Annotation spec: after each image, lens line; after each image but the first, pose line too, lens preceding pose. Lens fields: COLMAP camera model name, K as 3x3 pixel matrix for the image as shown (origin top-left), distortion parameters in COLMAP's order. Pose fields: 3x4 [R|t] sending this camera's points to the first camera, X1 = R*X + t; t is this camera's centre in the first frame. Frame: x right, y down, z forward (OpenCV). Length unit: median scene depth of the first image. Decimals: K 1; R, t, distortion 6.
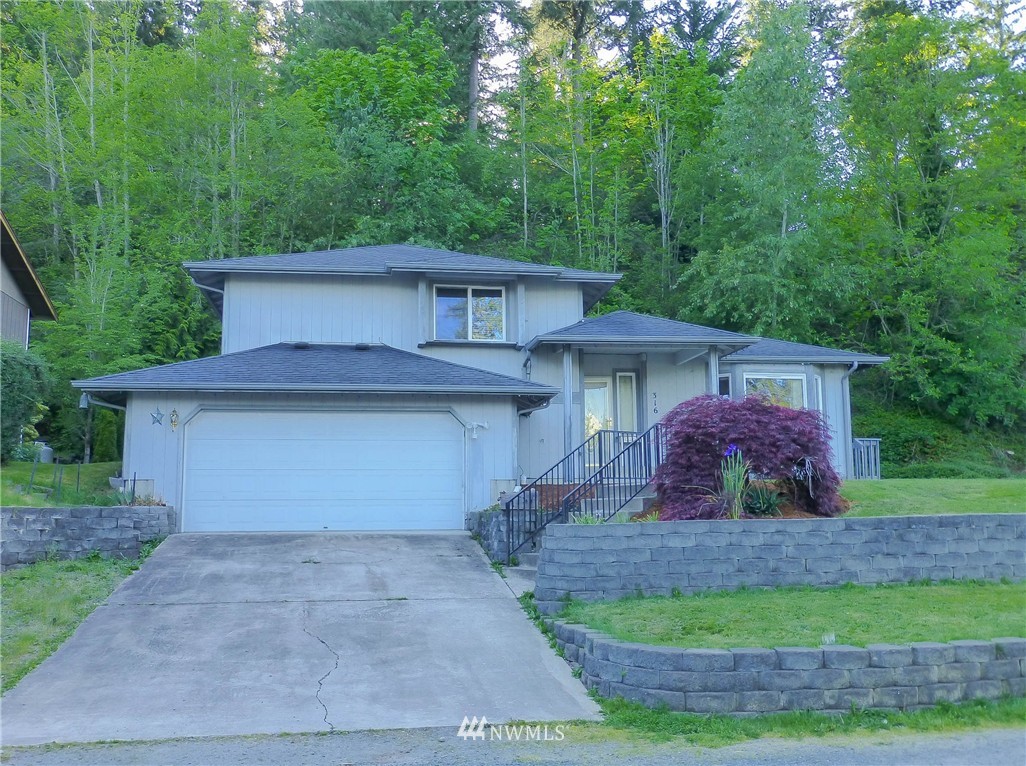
lens RADIAL K [[895.1, 0, 513.0], [0, 895.1, 383.0], [0, 0, 1]] dist [0.000091, 0.000116]
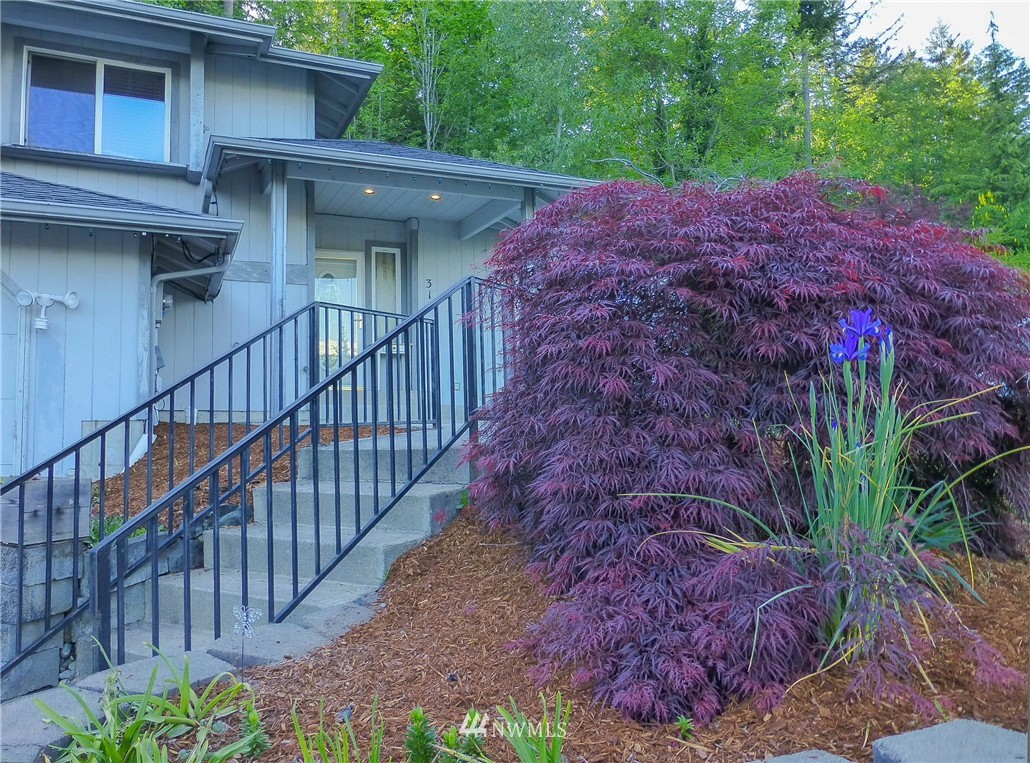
lens RADIAL K [[802.6, 0, 515.0], [0, 802.6, 381.5], [0, 0, 1]] dist [0.000910, -0.000087]
pose [[0.959591, 0.008473, 0.281271, 0.061857], [-0.032591, 0.996167, 0.081179, 0.041709], [-0.279505, -0.087066, 0.956188, 0.477251]]
